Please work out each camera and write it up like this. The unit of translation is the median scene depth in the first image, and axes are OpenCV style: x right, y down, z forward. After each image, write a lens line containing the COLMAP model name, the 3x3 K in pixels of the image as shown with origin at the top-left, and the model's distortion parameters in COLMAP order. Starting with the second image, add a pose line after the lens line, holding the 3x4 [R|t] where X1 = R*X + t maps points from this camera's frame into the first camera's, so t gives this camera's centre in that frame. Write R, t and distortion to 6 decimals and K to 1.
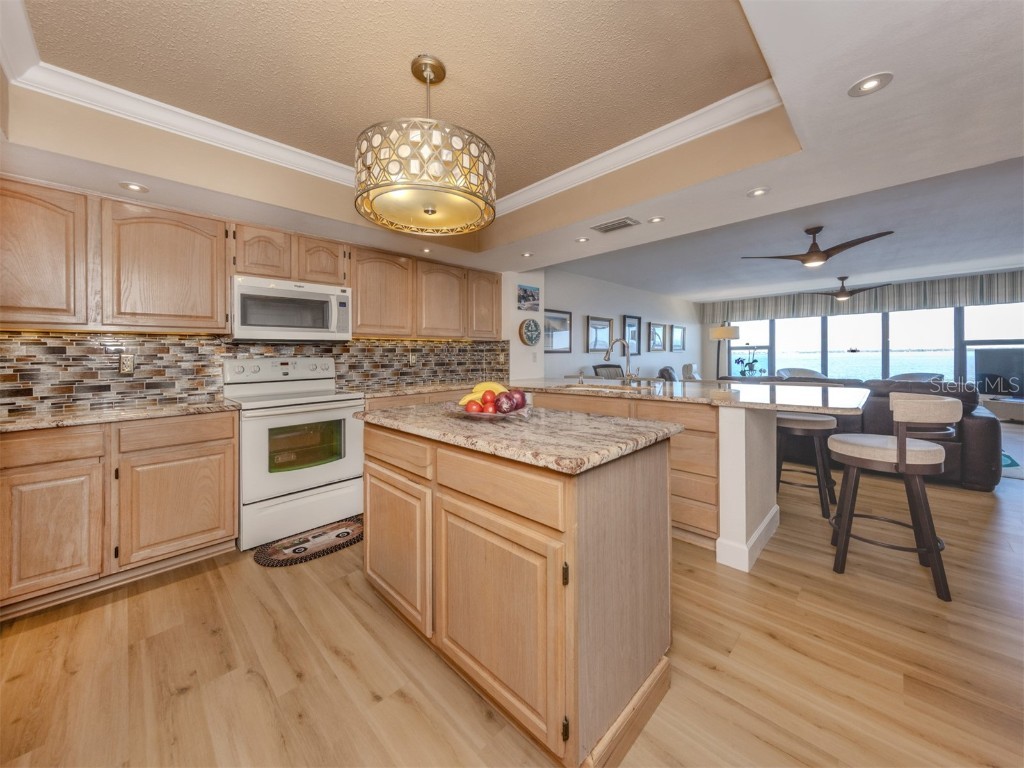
lens RADIAL K [[377.3, 0, 506.3], [0, 377.3, 356.4], [0, 0, 1]] dist [-0.000486, 0.000001]
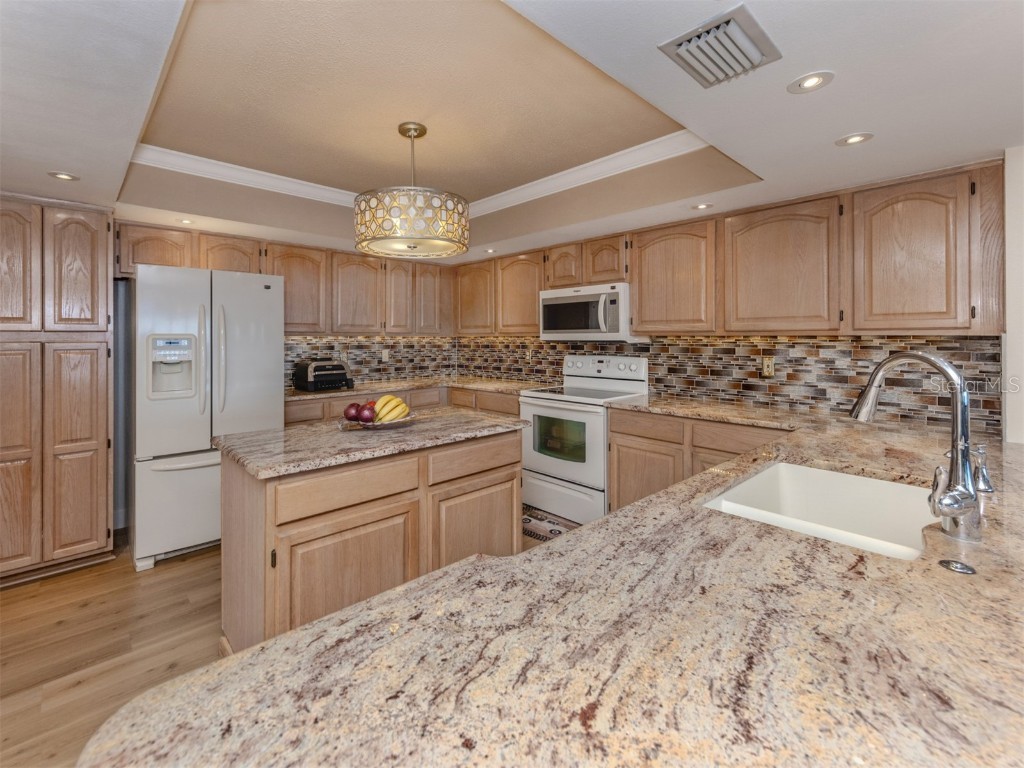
lens RADIAL K [[454.4, 0, 478.9], [0, 454.4, 345.7], [0, 0, 1]] dist [0.008417, -0.003814]
pose [[-0.052560, 0.028472, -0.998212, 0.589135], [-0.004904, 0.999574, 0.028769, -0.050469], [0.998606, 0.006408, -0.052398, 0.613407]]
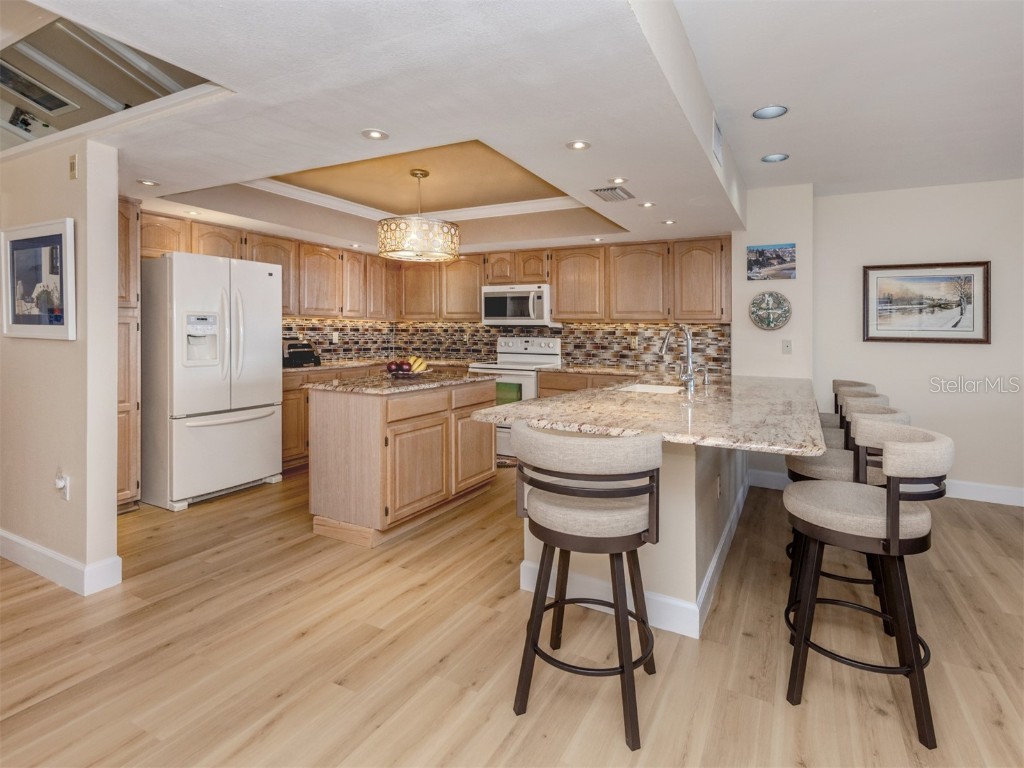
lens RADIAL K [[512.4, 0, 544.2], [0, 512.4, 337.6], [0, 0, 1]] dist [0.003051, 0.000381]
pose [[0.323093, 0.027243, -0.945975, 1.048480], [-0.022081, 0.999530, 0.021244, -0.031545], [0.946110, 0.014024, 0.323543, 0.373277]]
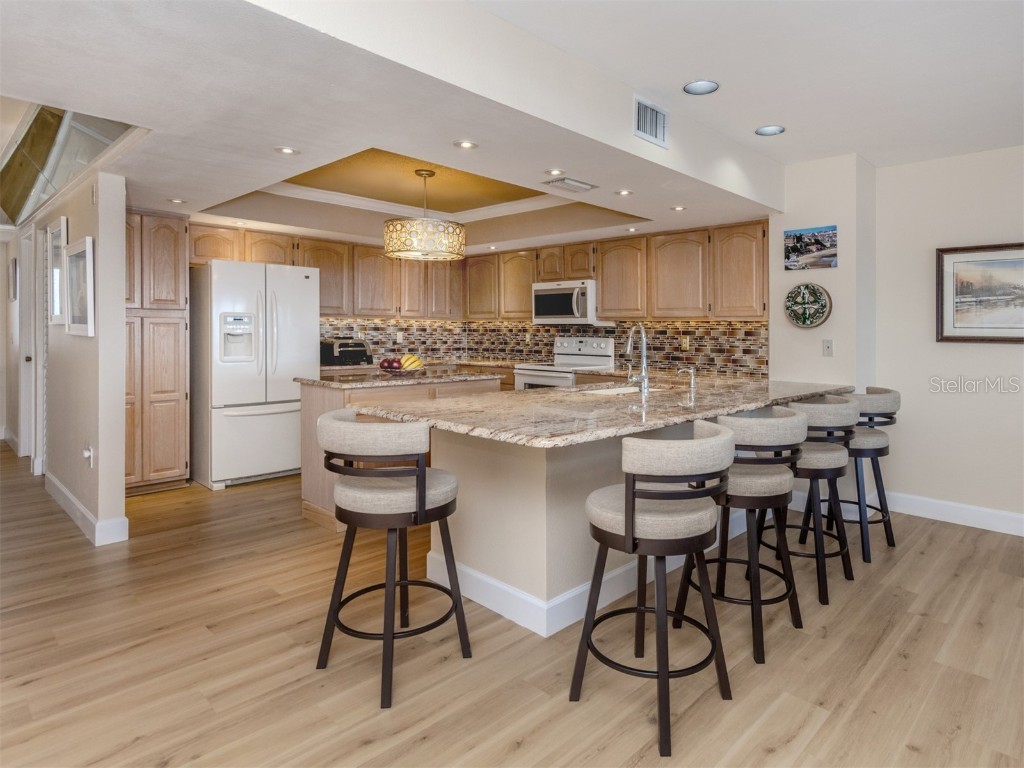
lens RADIAL K [[587.7, 0, 592.2], [0, 587.7, 344.0], [0, 0, 1]] dist [0.008547, -0.000176]
pose [[0.080928, 0.034043, -0.996138, 1.222972], [-0.018103, 0.999302, 0.032681, -0.034059], [0.996555, 0.015389, 0.081488, 0.737043]]
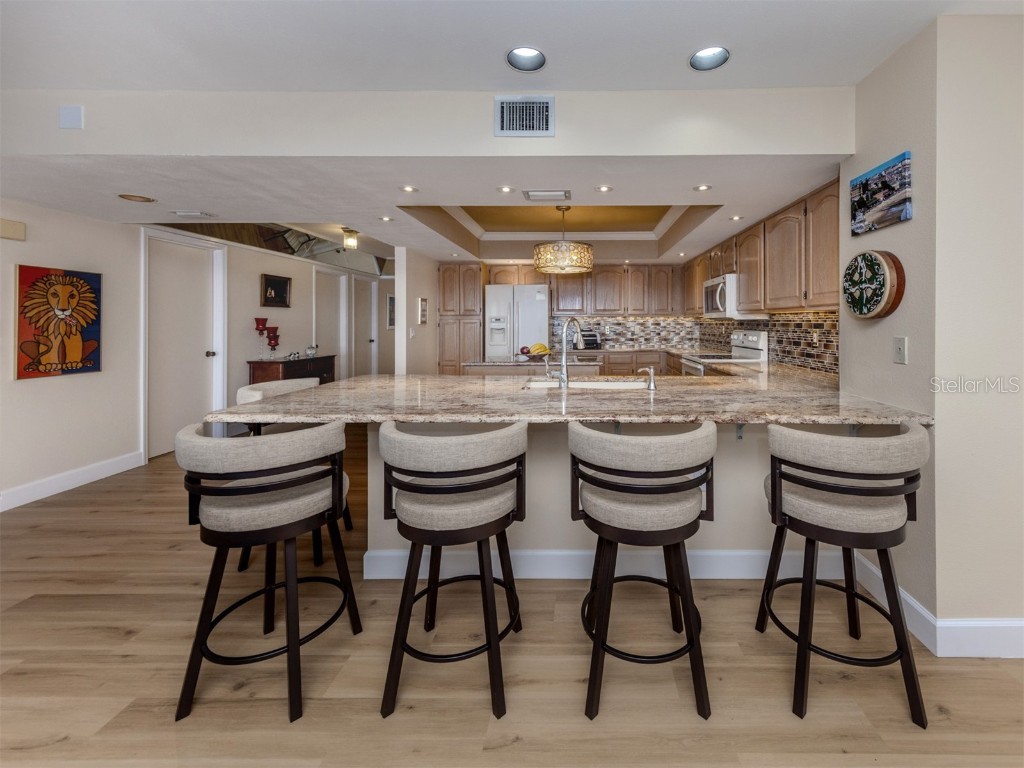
lens RADIAL K [[423.3, 0, 578.0], [0, 423.3, 332.7], [0, 0, 1]] dist [-0.002478, 0.000105]
pose [[-0.707505, 0.031267, -0.706016, 0.752452], [0.006684, 0.999272, 0.037557, -0.041030], [0.706677, 0.021853, -0.707199, 1.384673]]
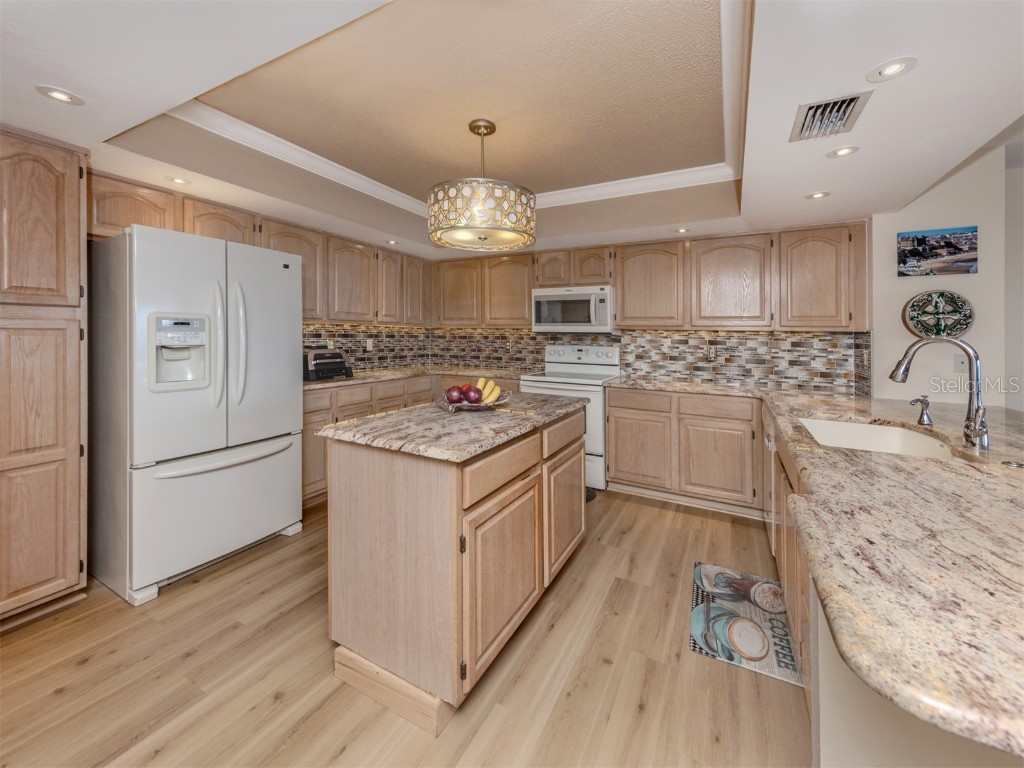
lens RADIAL K [[400.0, 0, 525.5], [0, 400.0, 342.9], [0, 0, 1]] dist [0.005494, -0.000223]
pose [[0.310566, 0.034849, -0.949913, 0.537827], [-0.026601, 0.999255, 0.027963, -0.032517], [0.950179, 0.016584, 0.311262, 0.340970]]
